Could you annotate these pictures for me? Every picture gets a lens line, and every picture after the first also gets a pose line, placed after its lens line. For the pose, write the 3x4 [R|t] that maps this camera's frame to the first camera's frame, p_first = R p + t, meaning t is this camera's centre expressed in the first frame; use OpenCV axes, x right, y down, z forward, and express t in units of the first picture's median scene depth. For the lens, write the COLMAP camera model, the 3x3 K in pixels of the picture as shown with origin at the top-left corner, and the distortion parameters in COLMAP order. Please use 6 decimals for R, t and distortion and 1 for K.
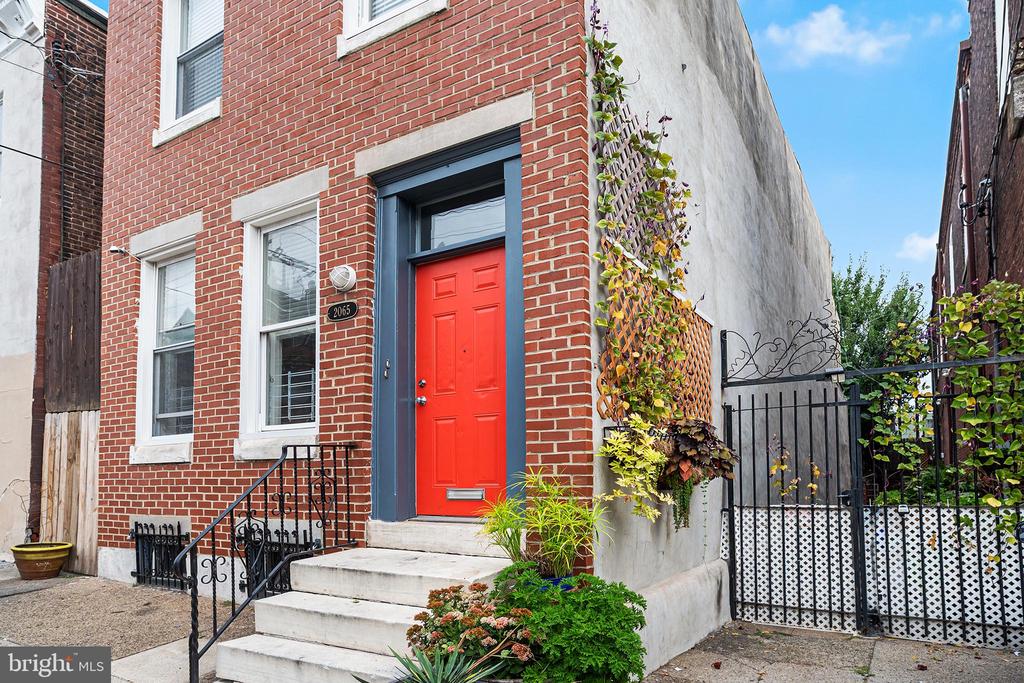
lens RADIAL K [[529.0, 0, 512.4], [0, 529.0, 322.6], [0, 0, 1]] dist [-0.003753, 0.011812]
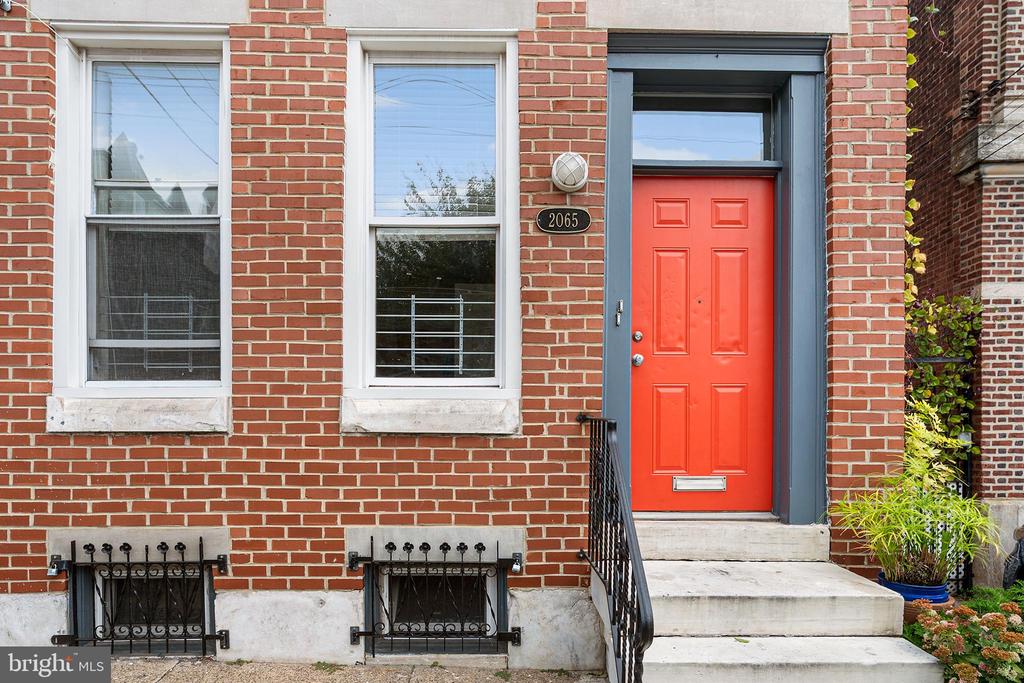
lens RADIAL K [[596.6, 0, 517.4], [0, 596.6, 310.3], [0, 0, 1]] dist [-0.002270, 0.001930]
pose [[0.873626, 0.116737, 0.472387, -0.726556], [-0.148722, 0.988400, 0.030790, 0.078133], [-0.463313, -0.097154, 0.880853, 0.347209]]
